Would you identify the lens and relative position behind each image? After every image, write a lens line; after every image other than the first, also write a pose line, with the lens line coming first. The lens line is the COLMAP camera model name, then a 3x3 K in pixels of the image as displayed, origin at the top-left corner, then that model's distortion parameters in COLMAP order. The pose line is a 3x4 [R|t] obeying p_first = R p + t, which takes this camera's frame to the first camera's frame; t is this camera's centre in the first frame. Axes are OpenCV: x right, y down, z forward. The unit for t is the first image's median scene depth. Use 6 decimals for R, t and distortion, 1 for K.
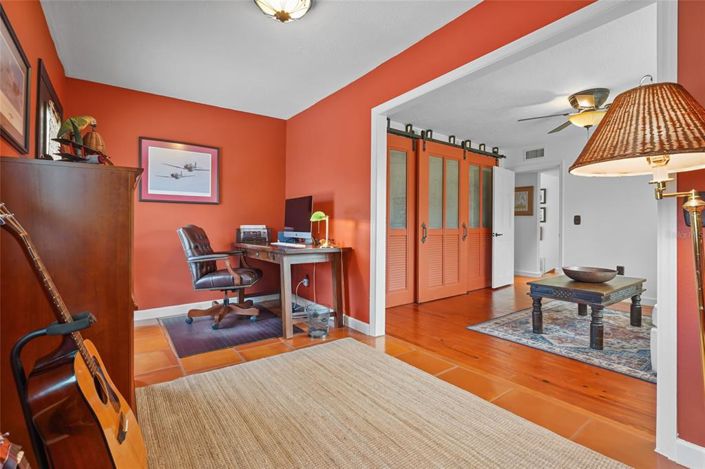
lens RADIAL K [[330.3, 0, 345.5], [0, 330.3, 233.2], [0, 0, 1]] dist [0.000273, 0.000055]
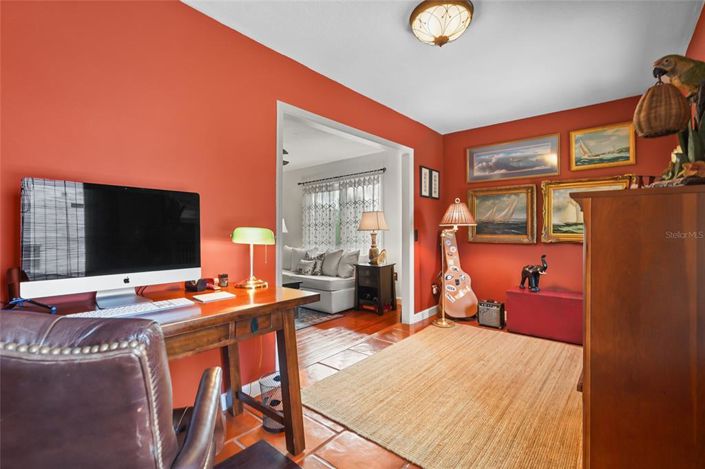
lens RADIAL K [[320.9, 0, 353.3], [0, 320.9, 225.3], [0, 0, 1]] dist [0.000625, 0.000230]
pose [[-0.254941, 0.013258, 0.966866, -0.914859], [0.018657, 0.999787, -0.008790, -0.087134], [-0.966777, 0.015797, -0.255134, 1.271292]]
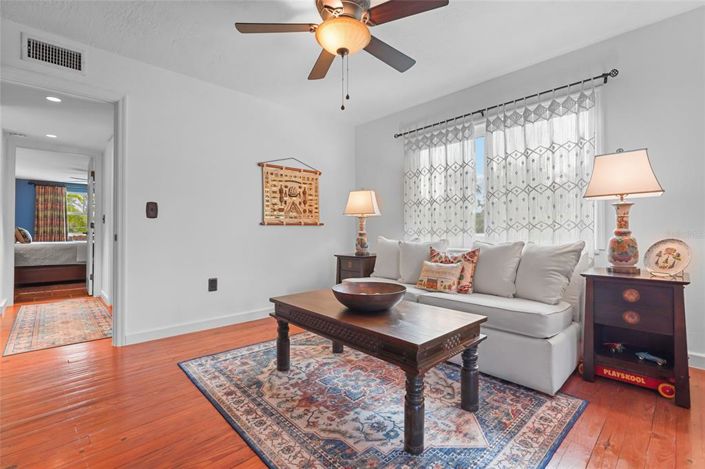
lens RADIAL K [[320.9, 0, 353.3], [0, 320.9, 225.3], [0, 0, 1]] dist [0.000625, 0.000230]
pose [[-0.152955, 0.014090, 0.988133, 0.206324], [0.021457, 0.999710, -0.010933, -0.000146], [-0.988000, 0.019530, -0.153213, 1.494304]]
